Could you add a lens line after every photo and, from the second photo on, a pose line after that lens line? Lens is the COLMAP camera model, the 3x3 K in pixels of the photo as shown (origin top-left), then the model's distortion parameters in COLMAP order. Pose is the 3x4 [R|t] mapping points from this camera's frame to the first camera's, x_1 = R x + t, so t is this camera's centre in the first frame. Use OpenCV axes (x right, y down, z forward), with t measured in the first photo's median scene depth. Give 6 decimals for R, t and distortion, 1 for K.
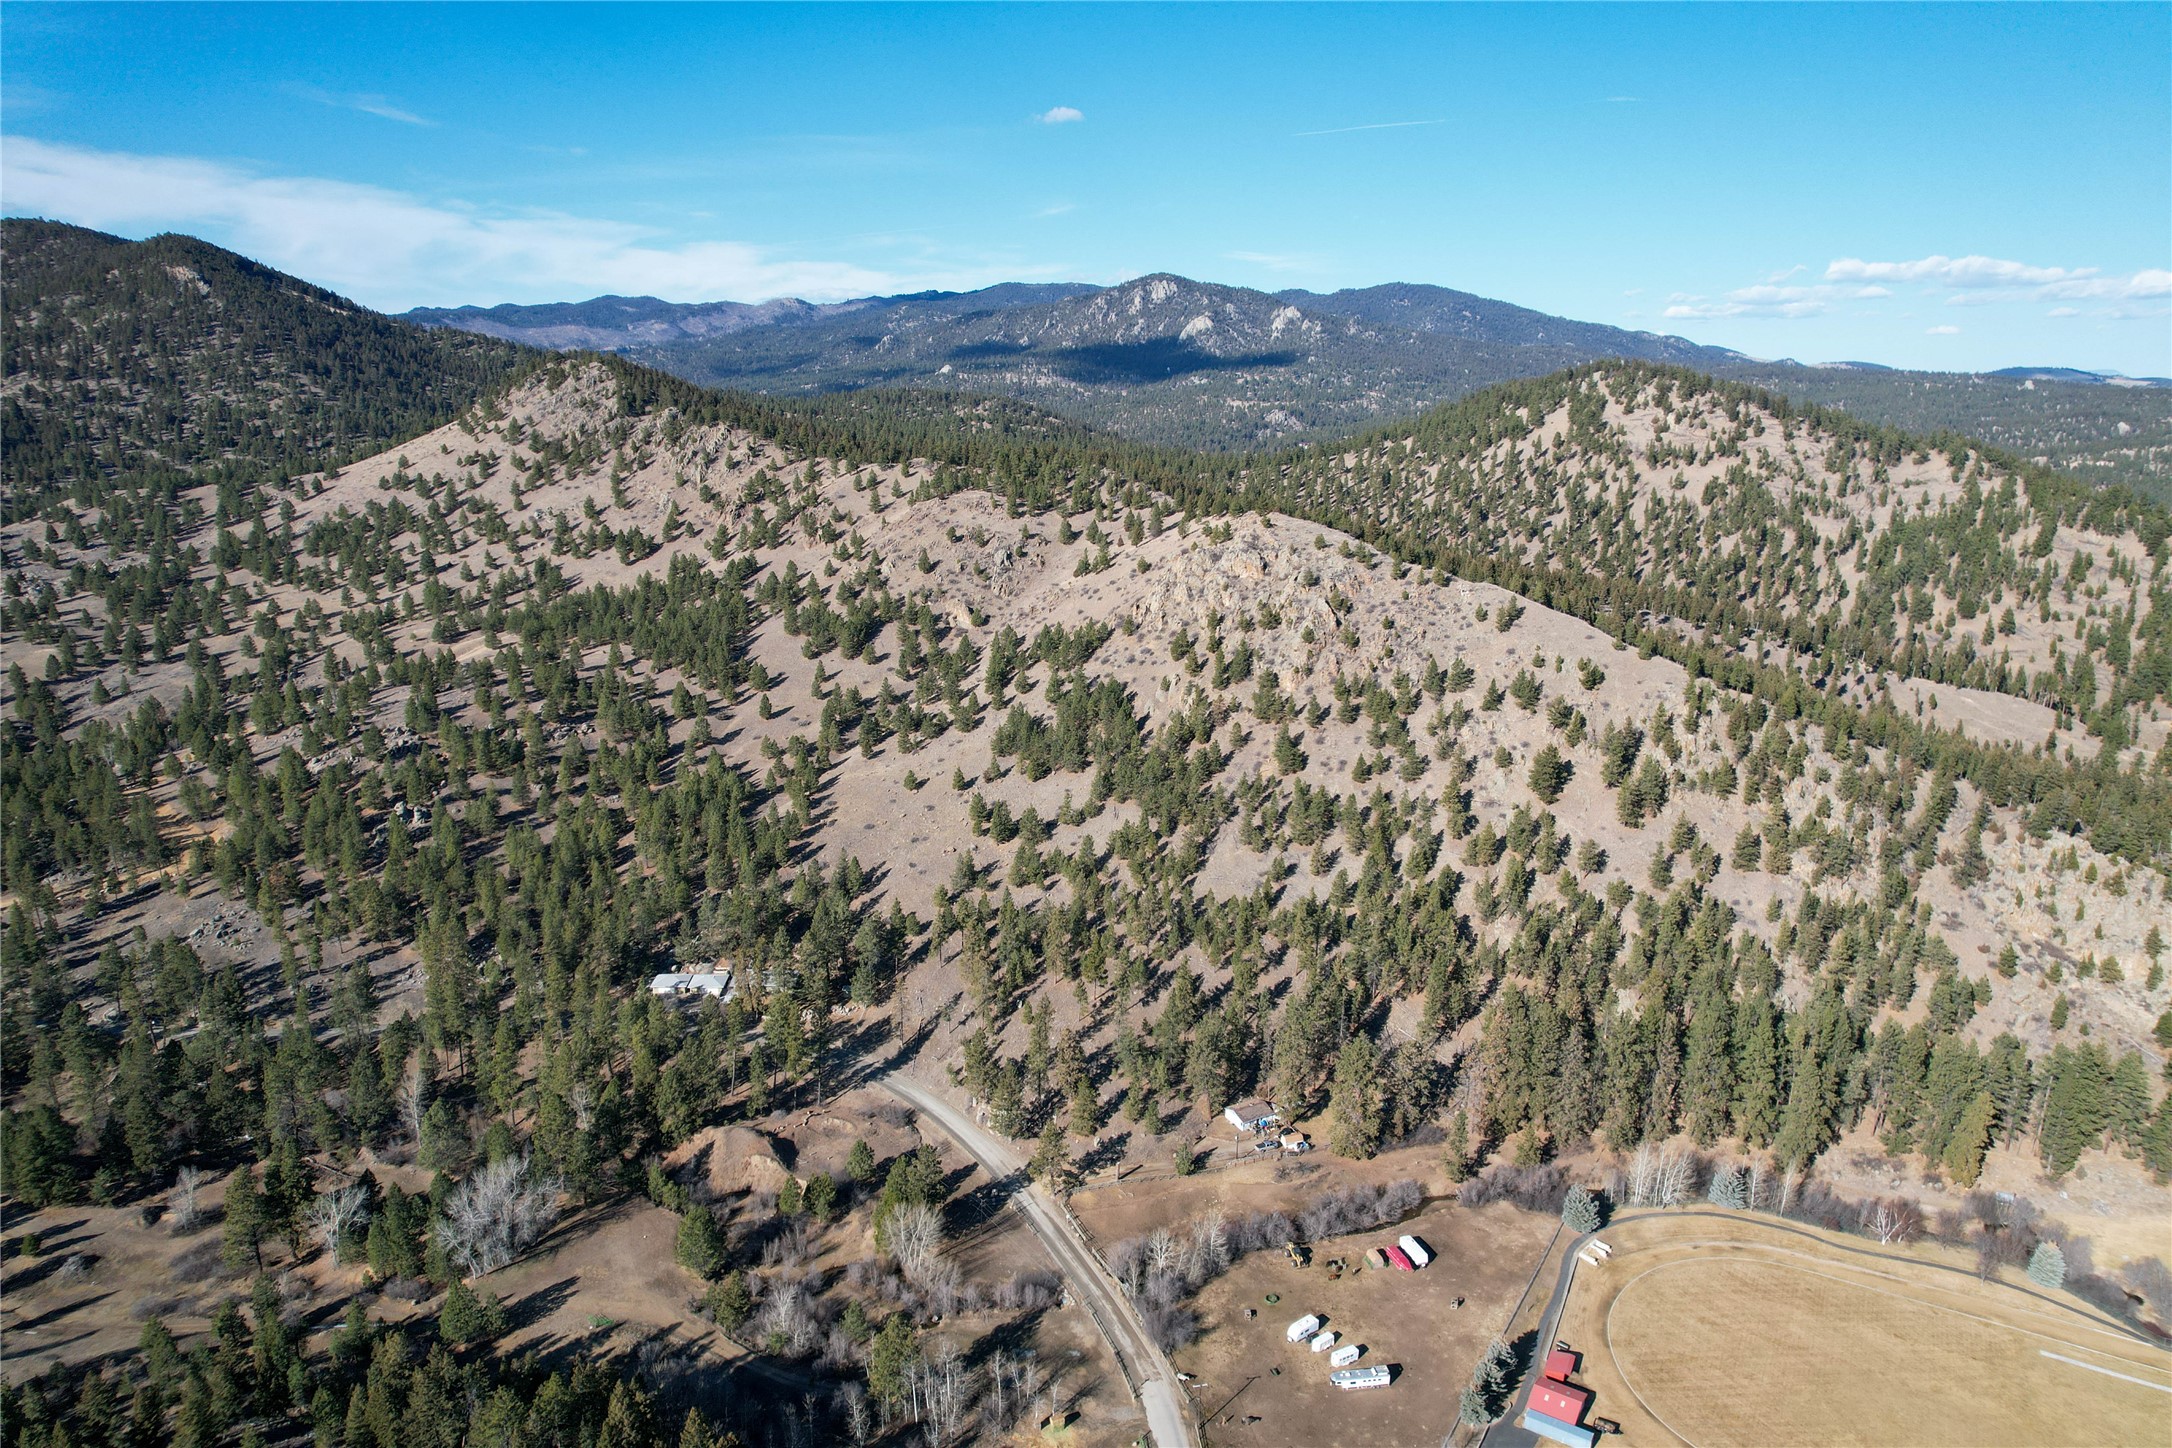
lens RADIAL K [[1380.4, 0, 1096.9], [0, 1380.4, 732.7], [0, 0, 1]] dist [-0.073401, 0.068970]
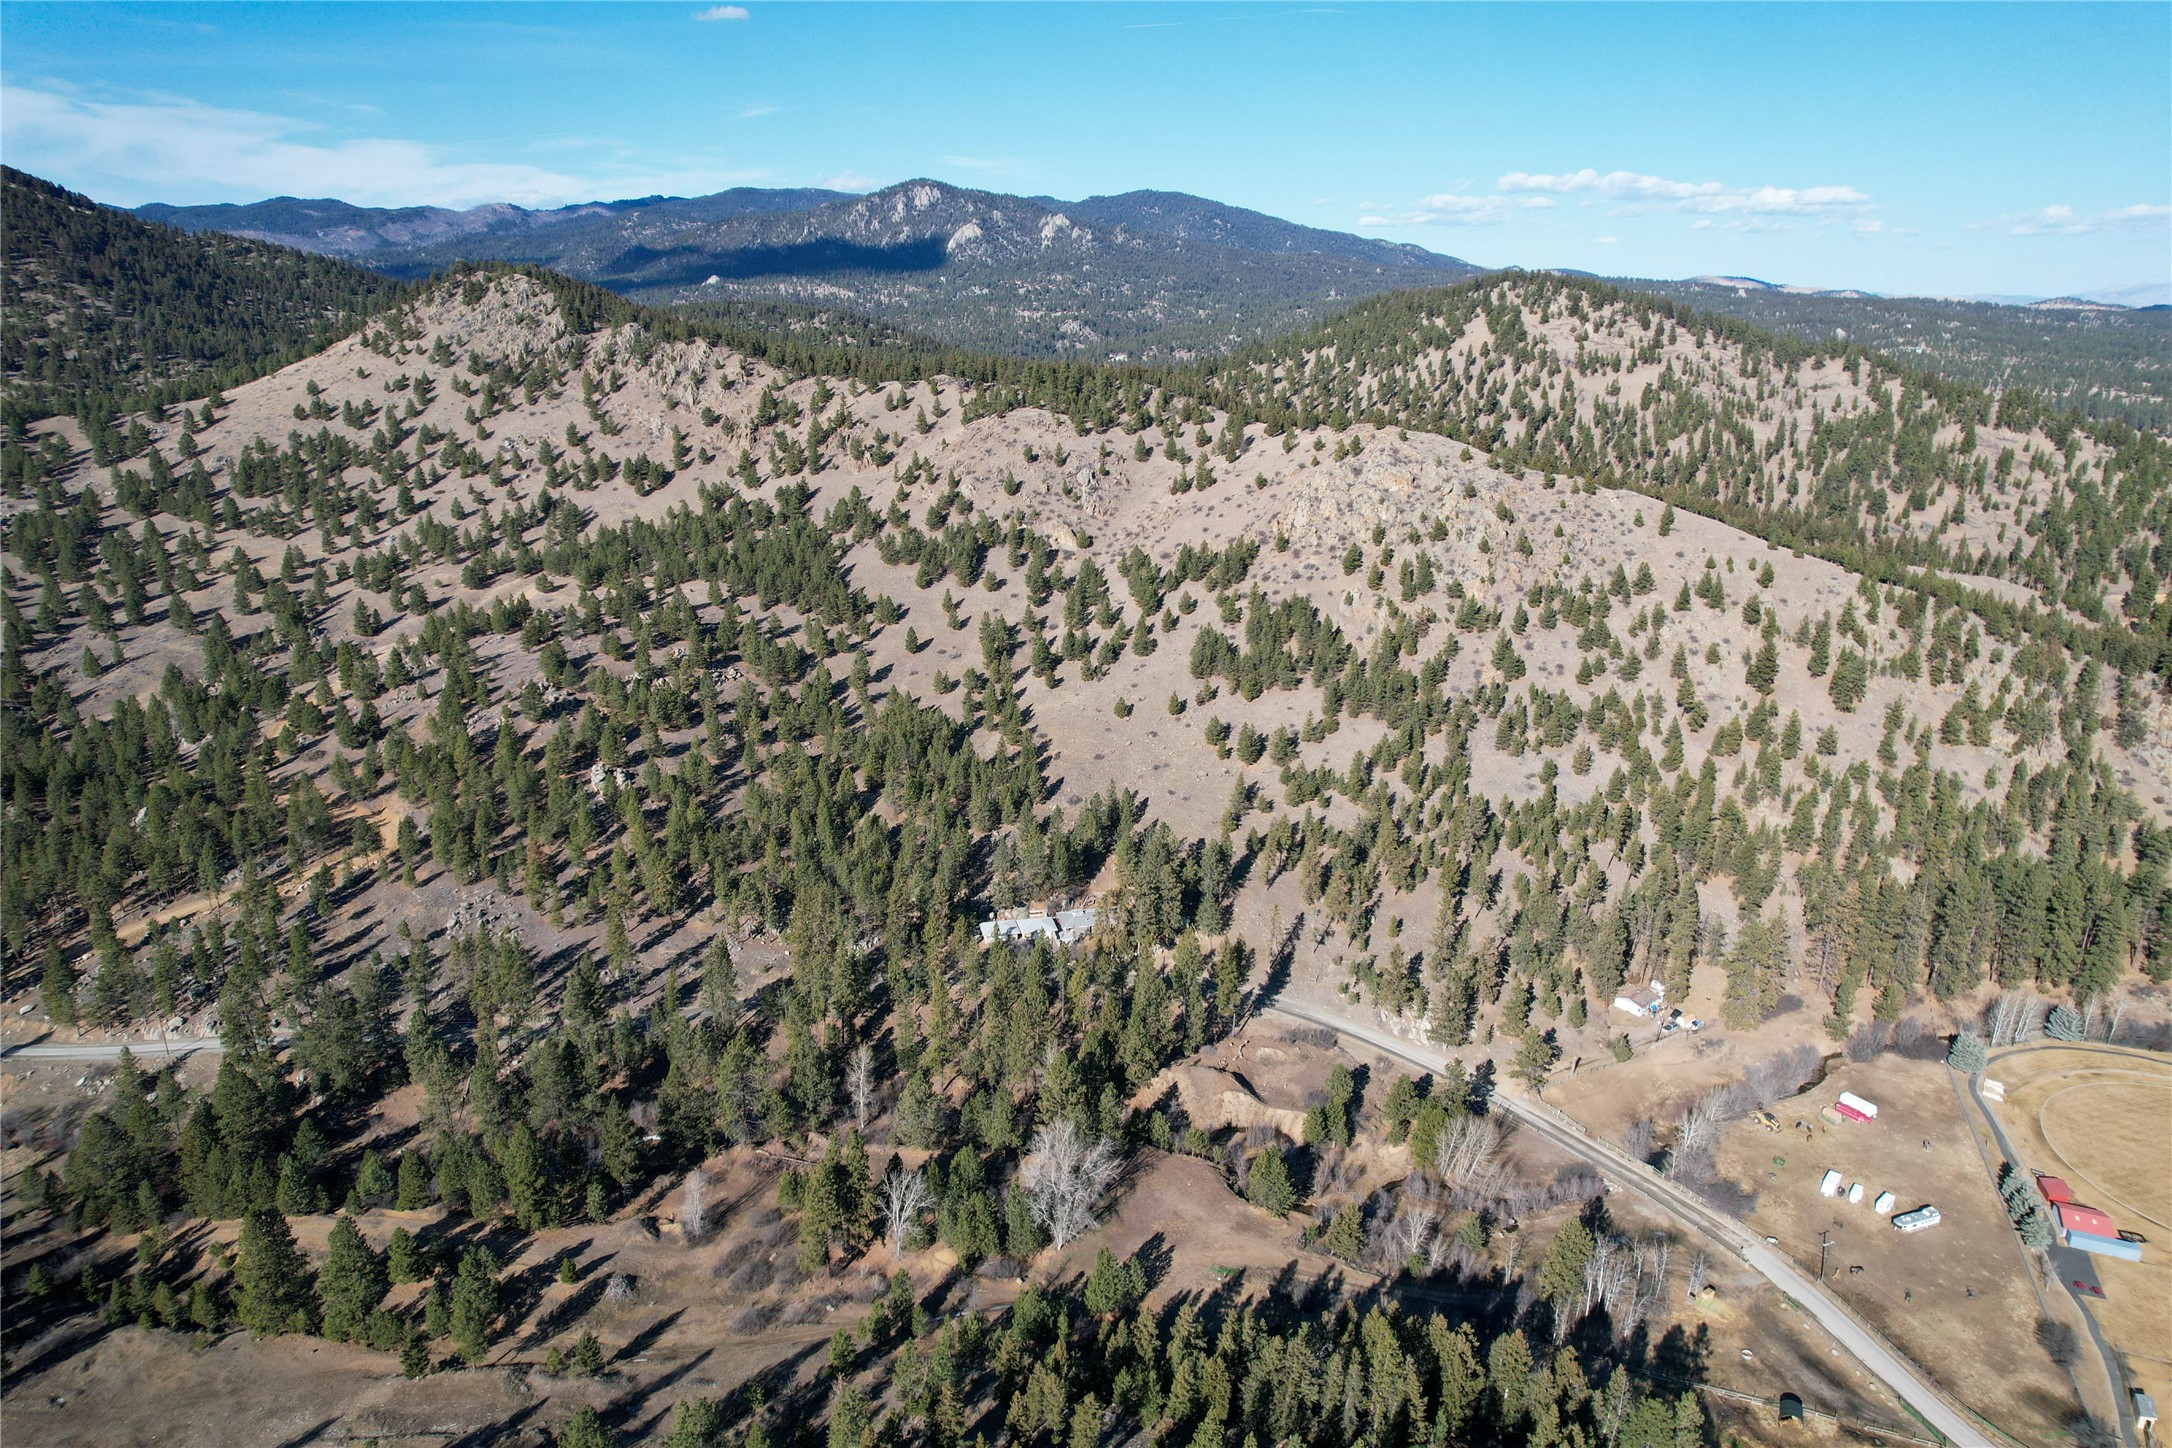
lens RADIAL K [[1380.4, 0, 1096.9], [0, 1380.4, 732.7], [0, 0, 1]] dist [-0.073401, 0.068970]
pose [[0.981323, -0.060304, 0.182672, -0.225907], [0.048926, 0.996608, 0.066171, -0.008907], [-0.186043, -0.055997, 0.980945, 0.024461]]
